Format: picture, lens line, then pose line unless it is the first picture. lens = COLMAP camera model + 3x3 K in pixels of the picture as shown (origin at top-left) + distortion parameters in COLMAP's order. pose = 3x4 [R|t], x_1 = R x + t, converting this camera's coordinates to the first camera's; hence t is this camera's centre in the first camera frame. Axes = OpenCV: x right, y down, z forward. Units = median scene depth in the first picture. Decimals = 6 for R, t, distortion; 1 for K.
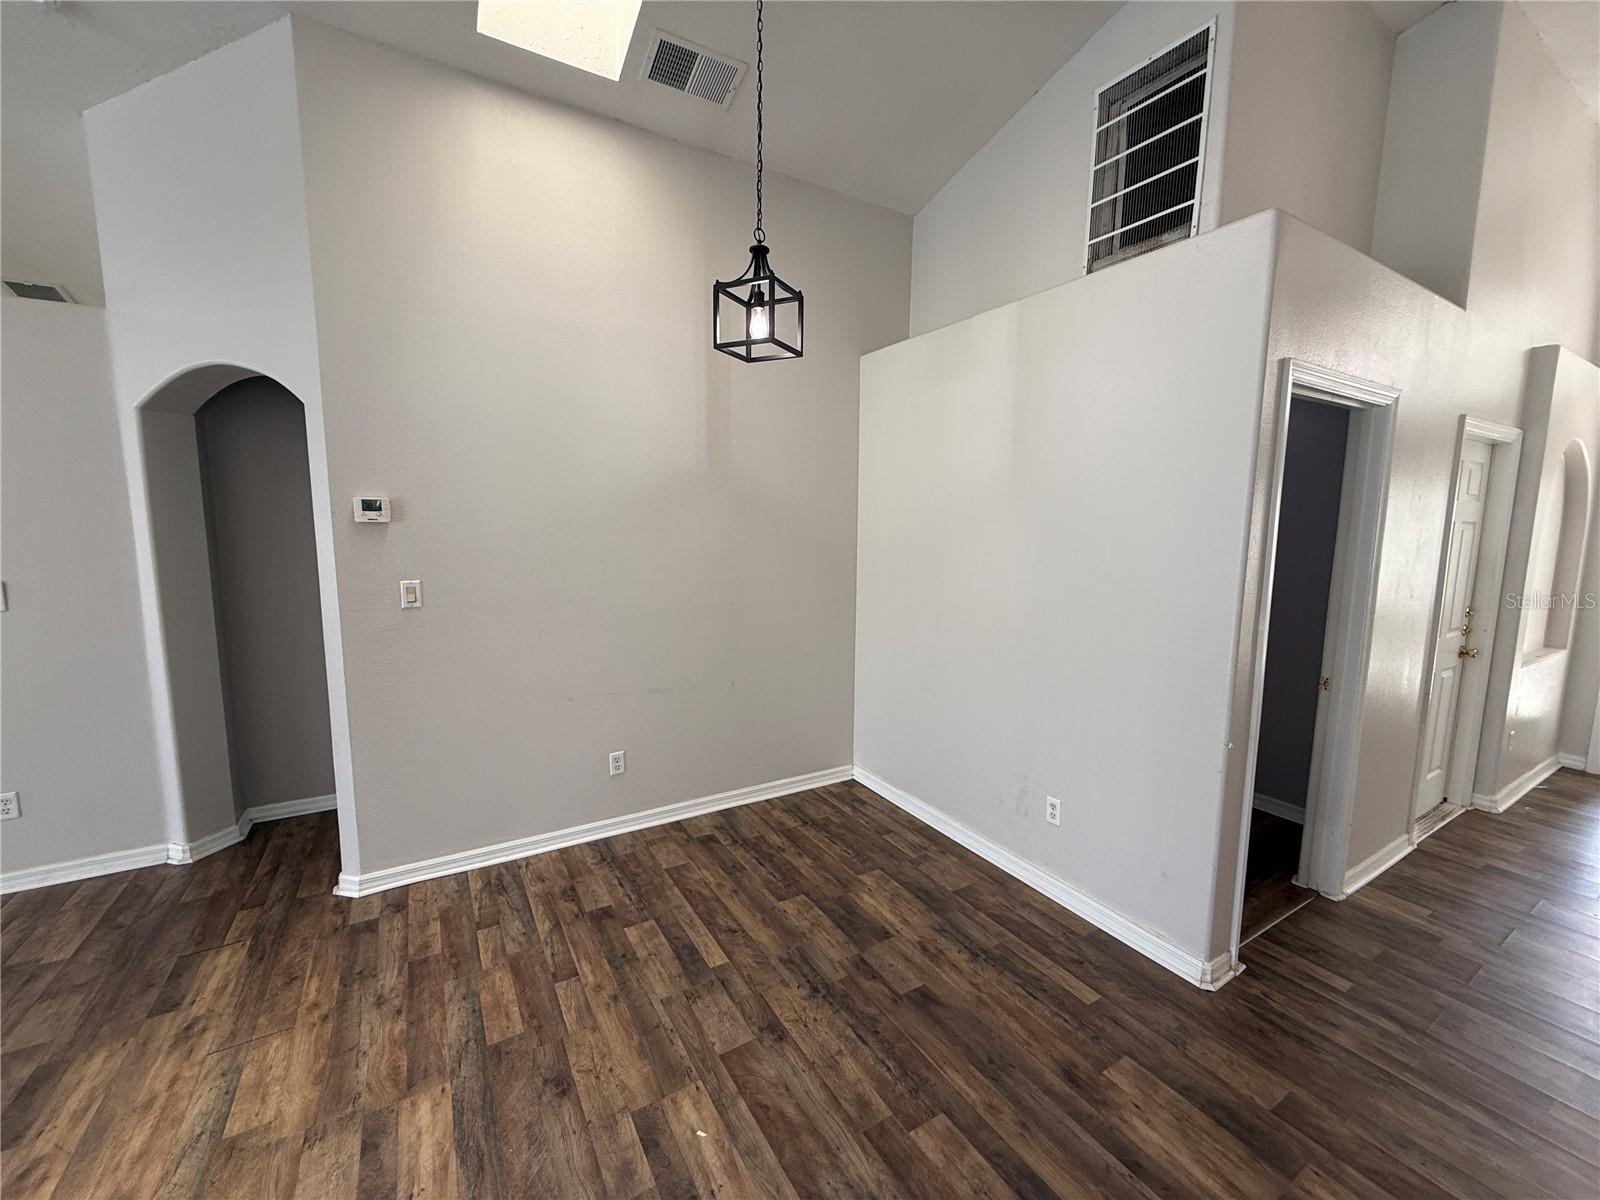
lens RADIAL K [[638.2, 0, 801.6], [0, 638.2, 596.1], [0, 0, 1]] dist [0.001342, 0.000305]
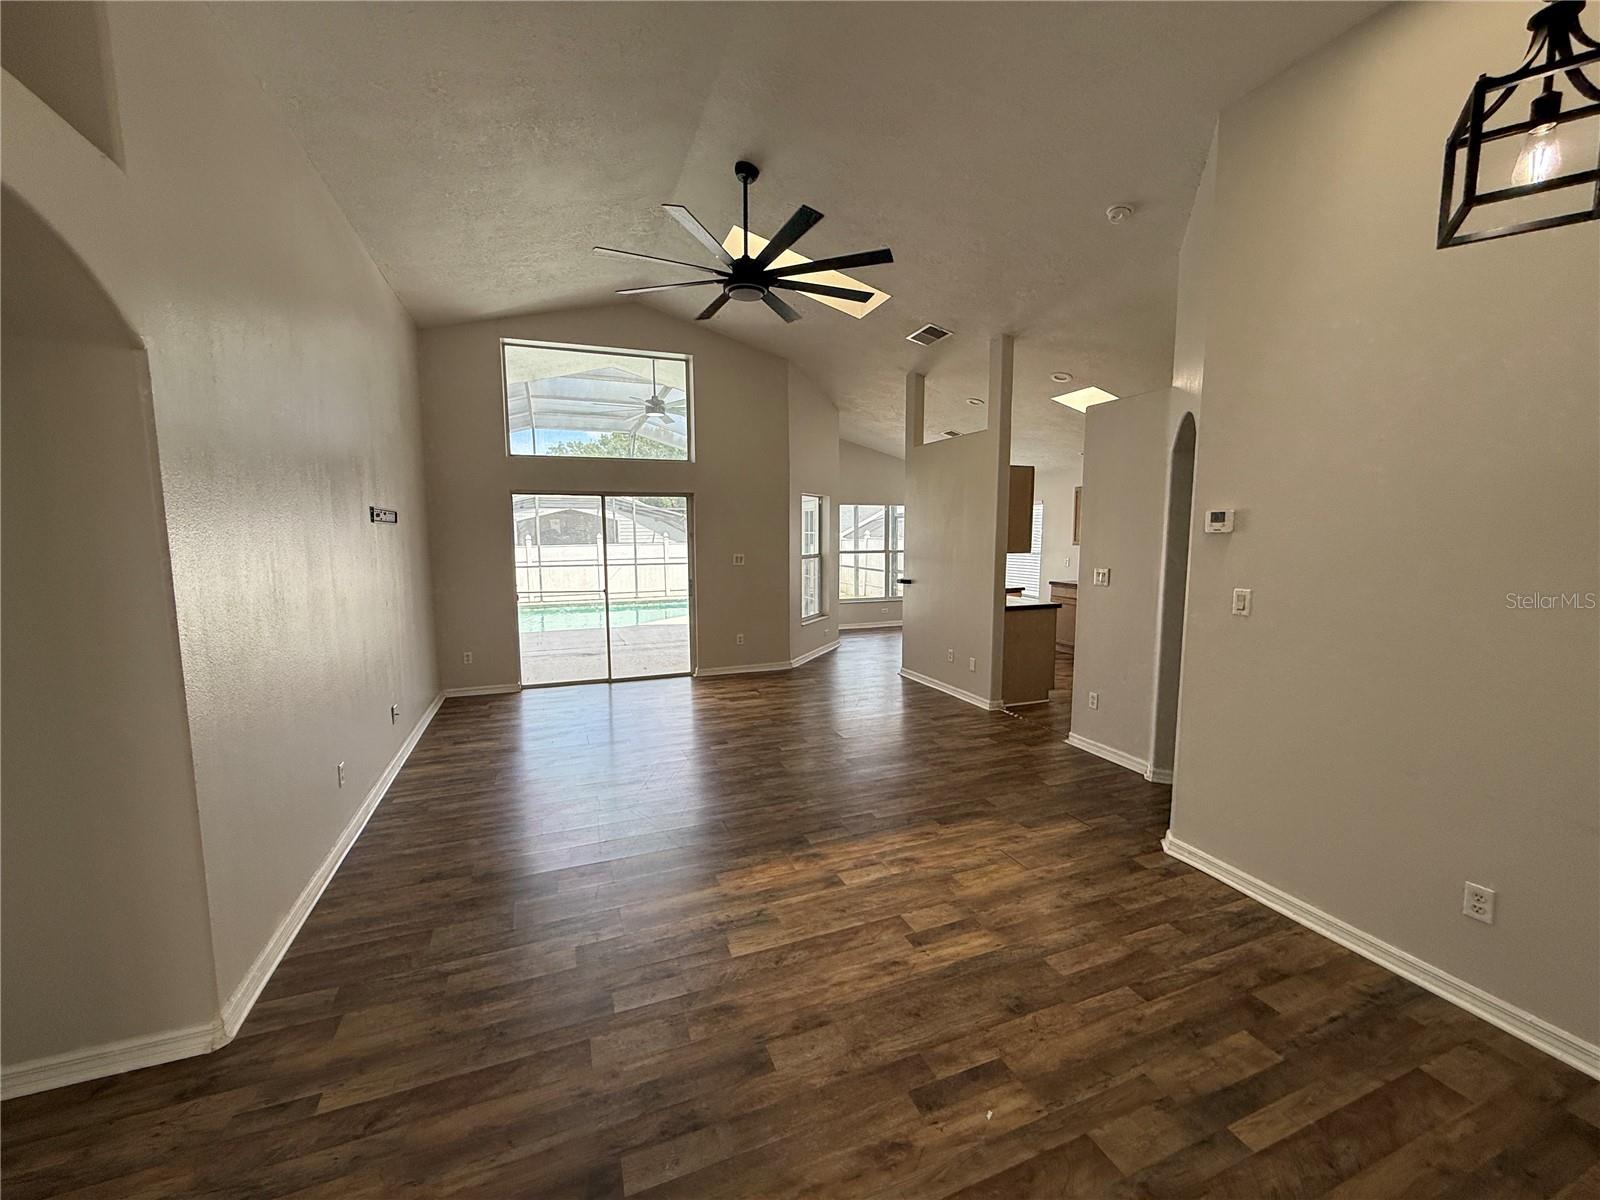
lens RADIAL K [[638.2, 0, 800.7], [0, 638.2, 598.3], [0, 0, 1]] dist [0.001342, 0.000305]
pose [[-0.164188, 0.097635, -0.981585, 0.645519], [-0.114457, 0.986483, 0.117267, -0.060568], [0.979766, 0.131603, -0.150794, 0.573745]]
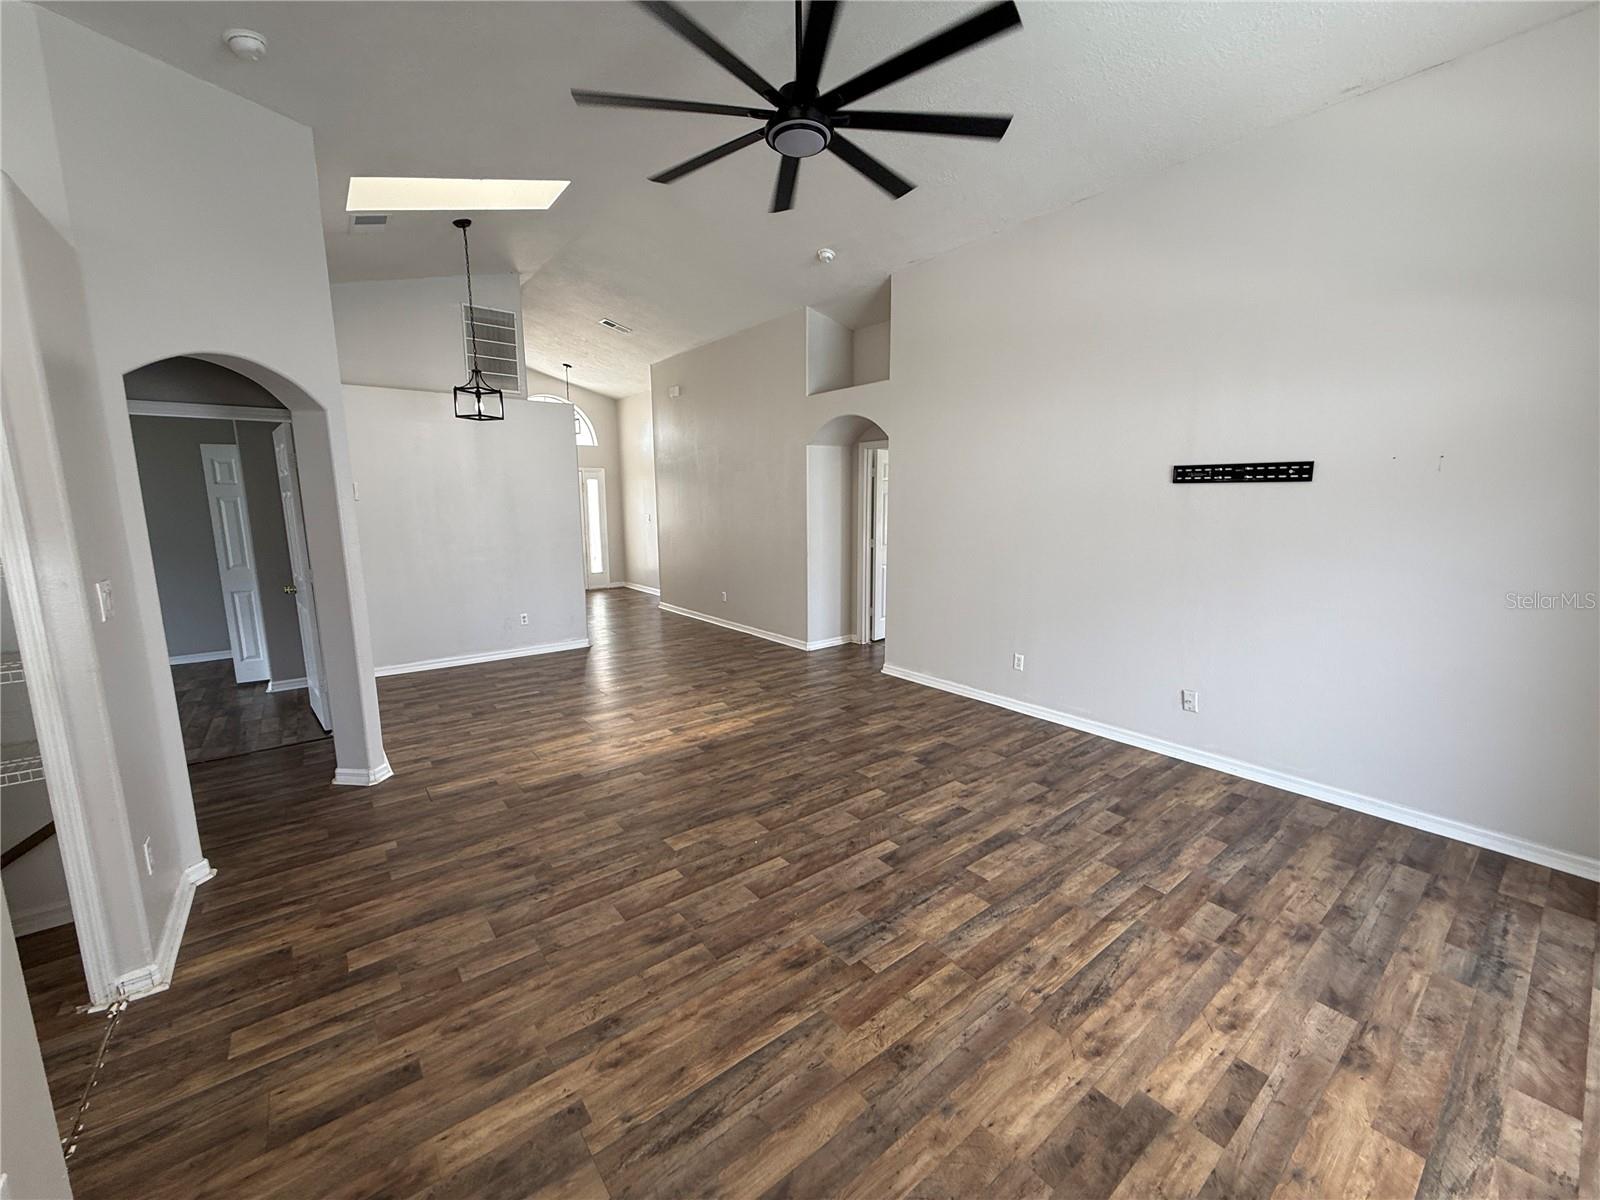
lens RADIAL K [[638.2, 0, 807.3], [0, 638.2, 606.3], [0, 0, 1]] dist [0.001342, 0.000305]
pose [[-0.133439, -0.173627, 0.975729, -2.602263], [0.119758, 0.974495, 0.189785, -0.044722], [-0.983795, 0.142176, -0.109242, 0.272046]]
